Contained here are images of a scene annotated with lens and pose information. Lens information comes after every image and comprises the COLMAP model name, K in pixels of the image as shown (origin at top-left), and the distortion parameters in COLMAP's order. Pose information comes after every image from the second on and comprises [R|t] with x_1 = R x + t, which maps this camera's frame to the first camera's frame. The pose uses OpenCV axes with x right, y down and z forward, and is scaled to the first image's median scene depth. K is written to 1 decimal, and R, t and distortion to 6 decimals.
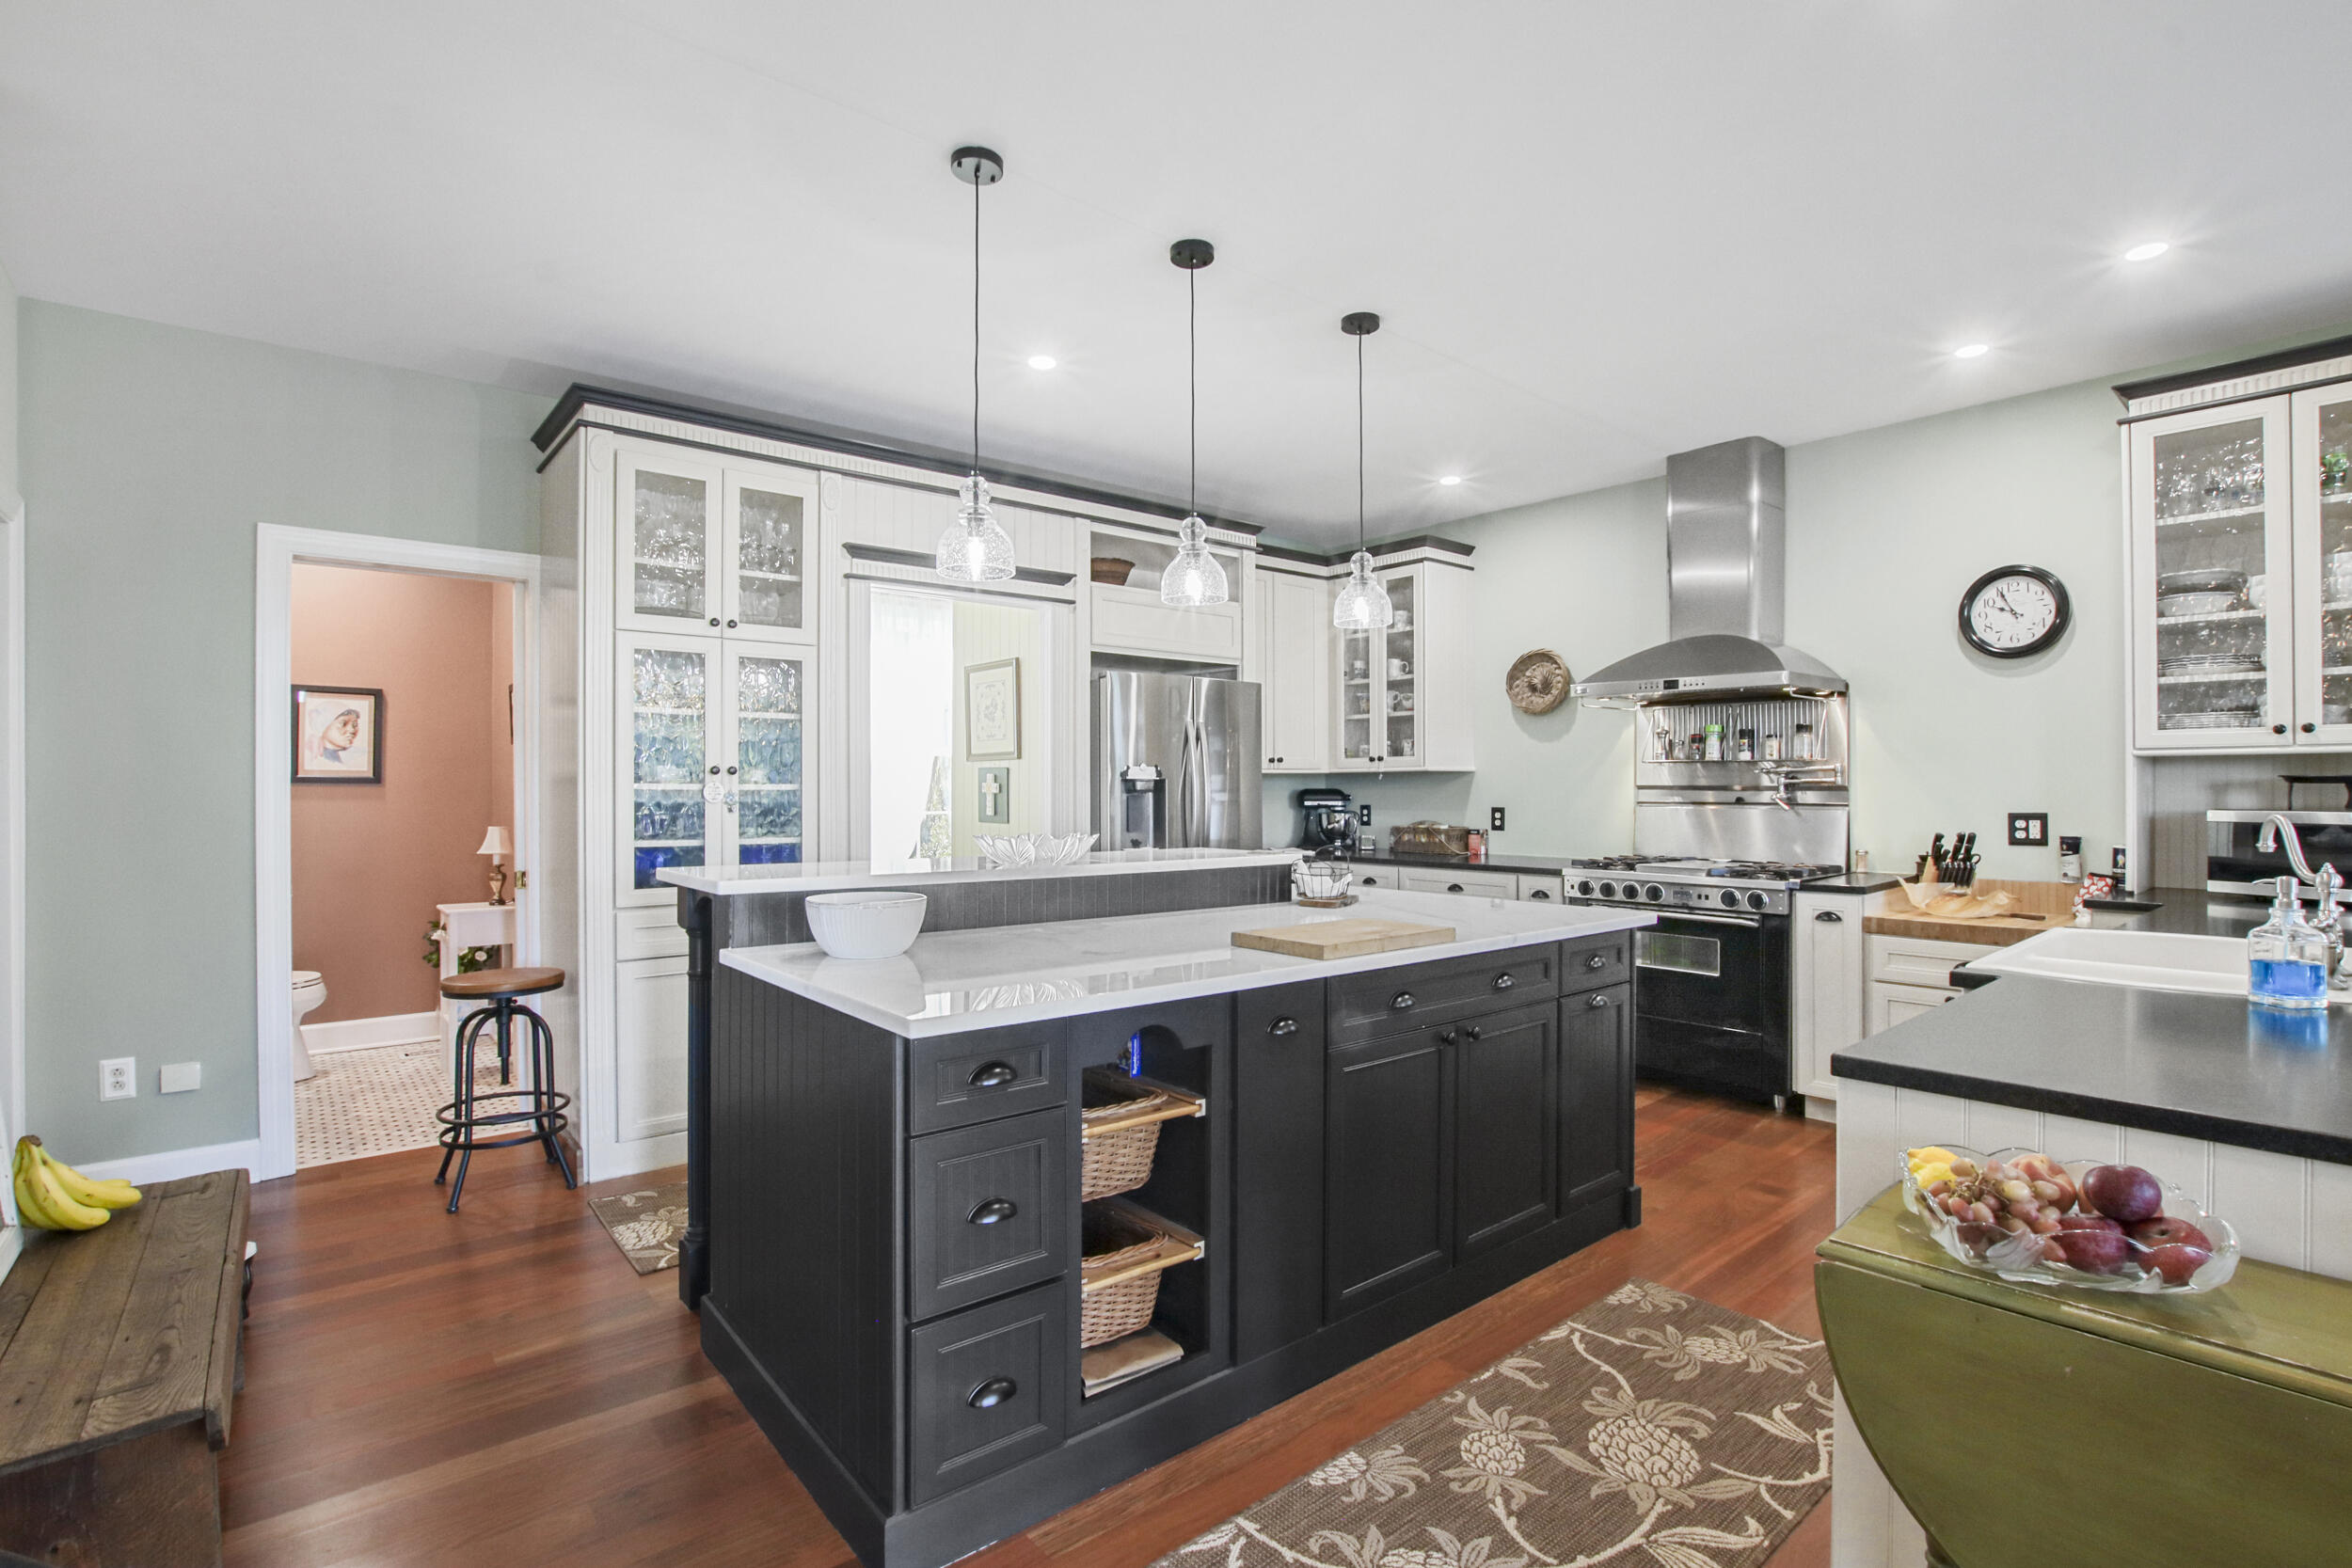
lens RADIAL K [[1089.8, 0, 1174.2], [0, 1089.8, 782.2], [0, 0, 1]] dist [-0.029257, 0.000749]
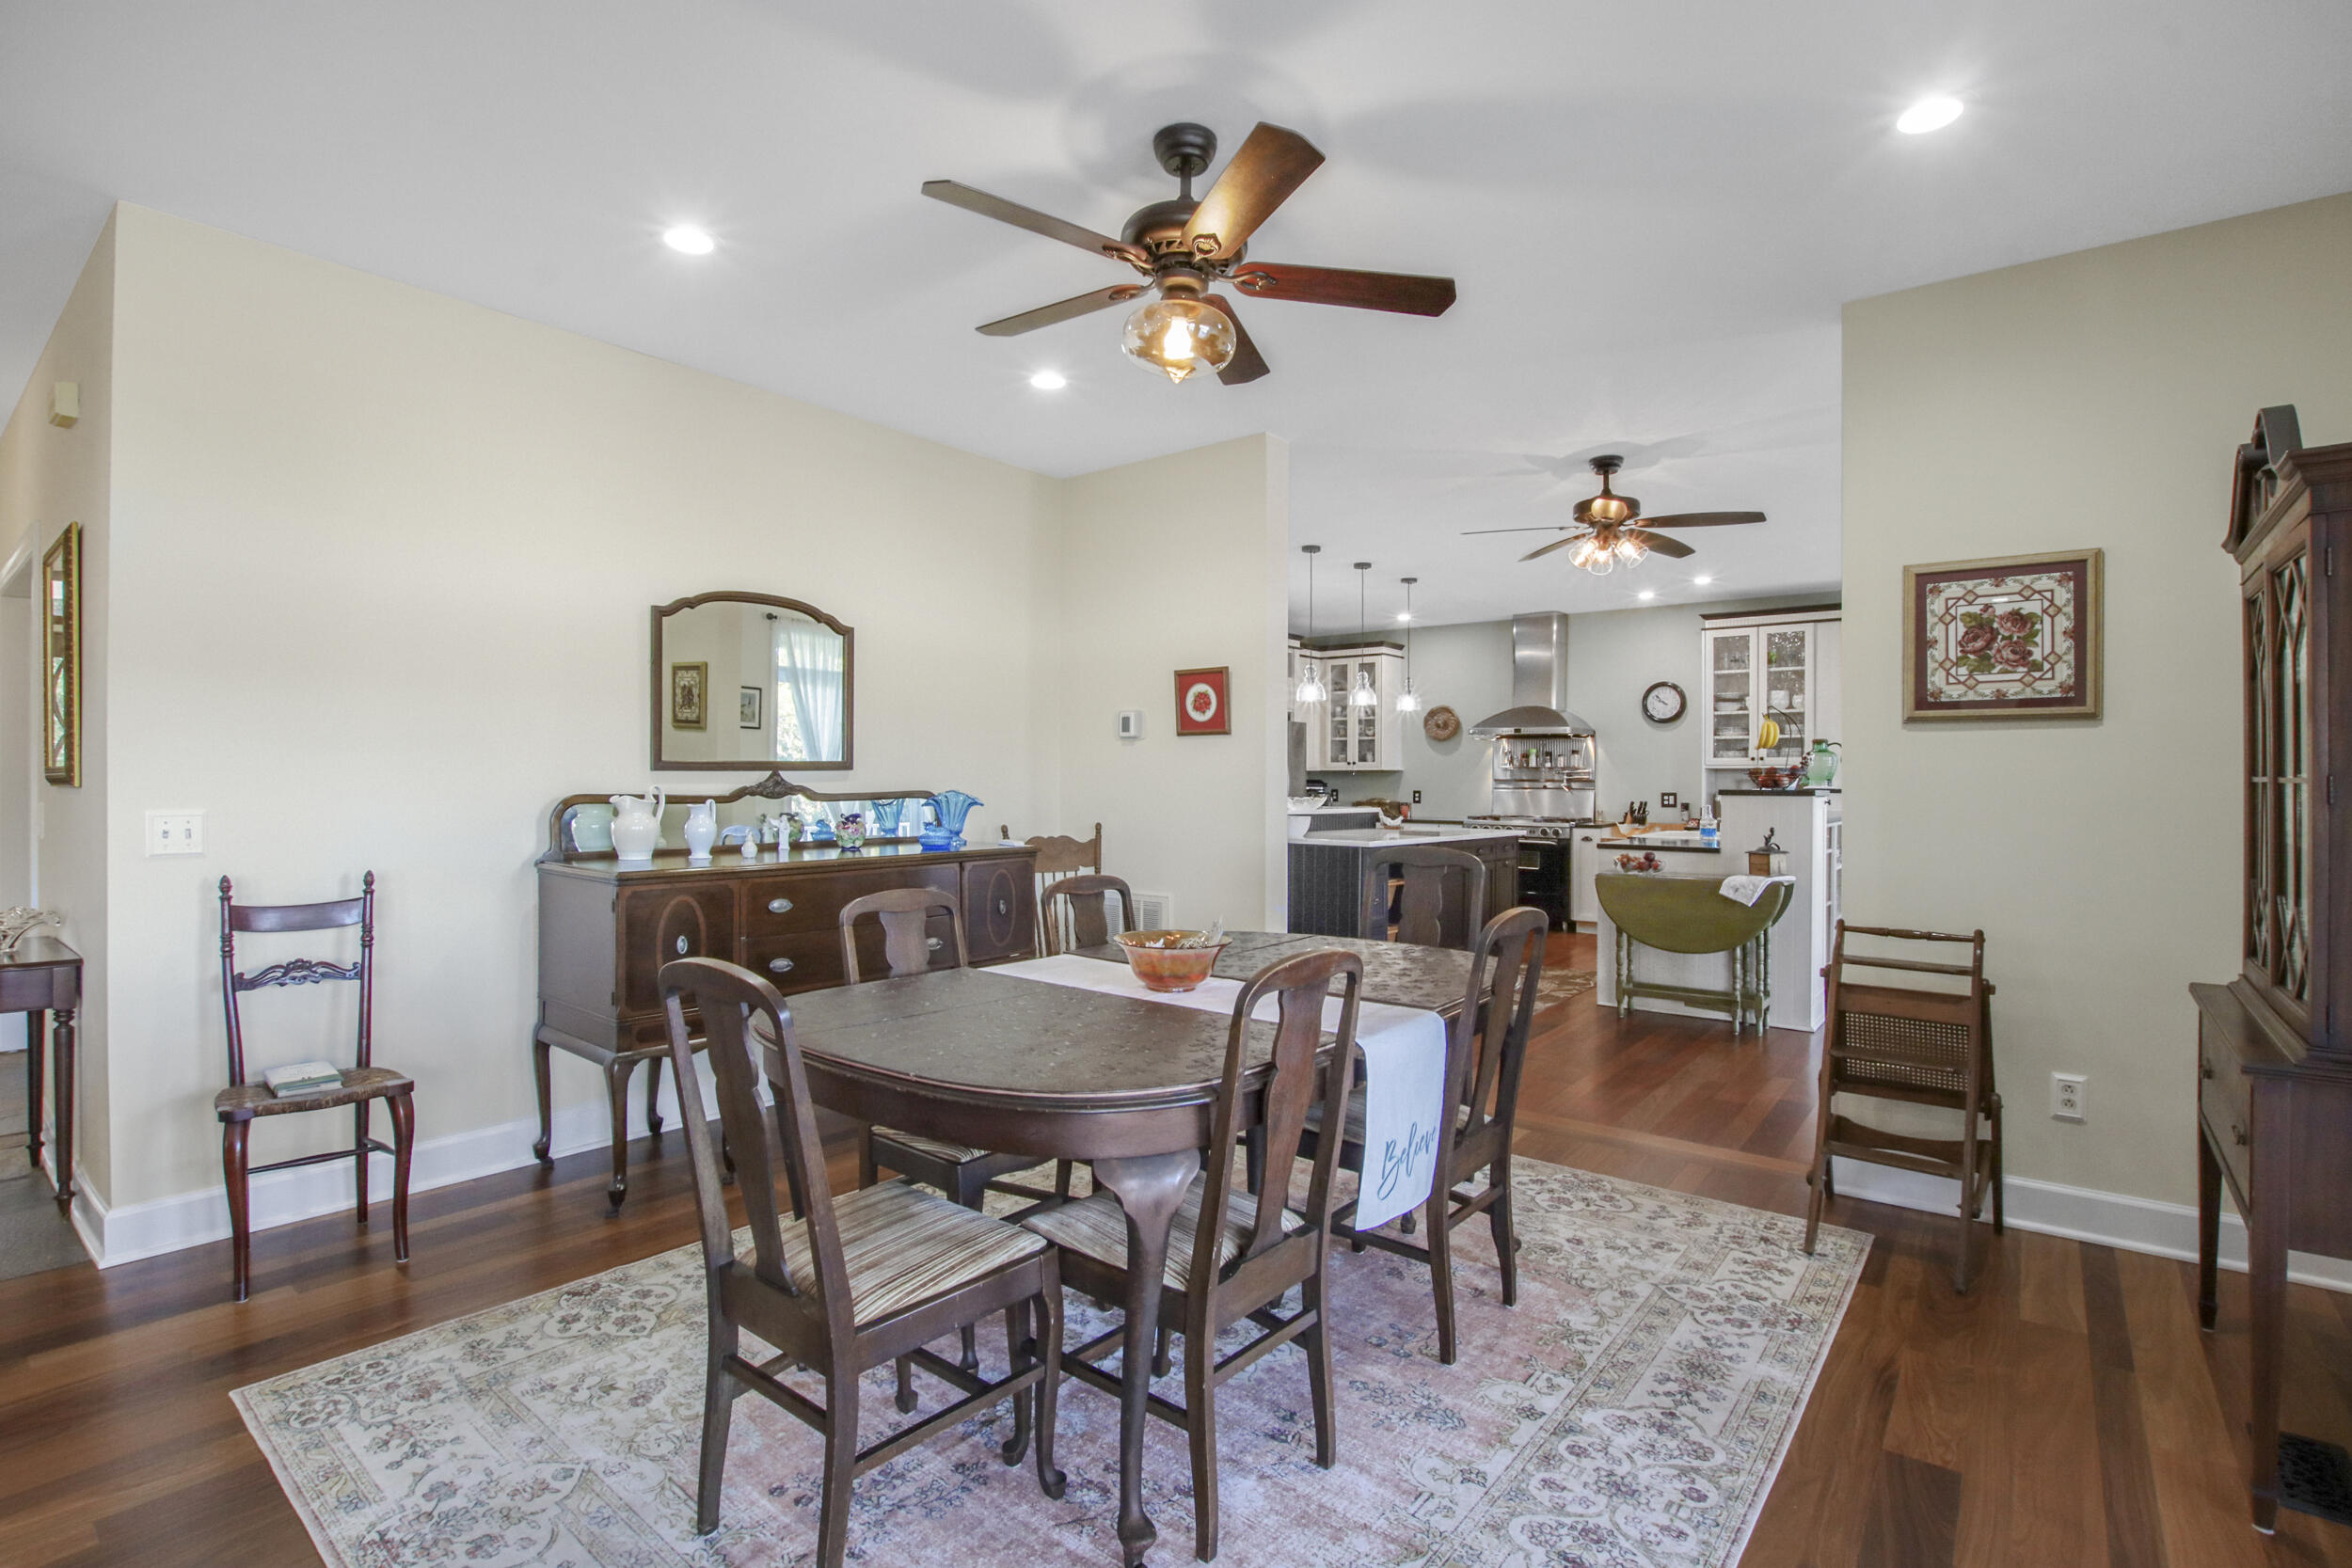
lens RADIAL K [[1089.8, 0, 1179.5], [0, 1089.8, 775.6], [0, 0, 1]] dist [-0.029257, 0.000749]
pose [[0.979100, 0.004036, 0.203341, -0.650275], [-0.005235, 0.999972, 0.005358, -0.013102], [-0.203314, -0.006311, 0.979093, -0.988226]]
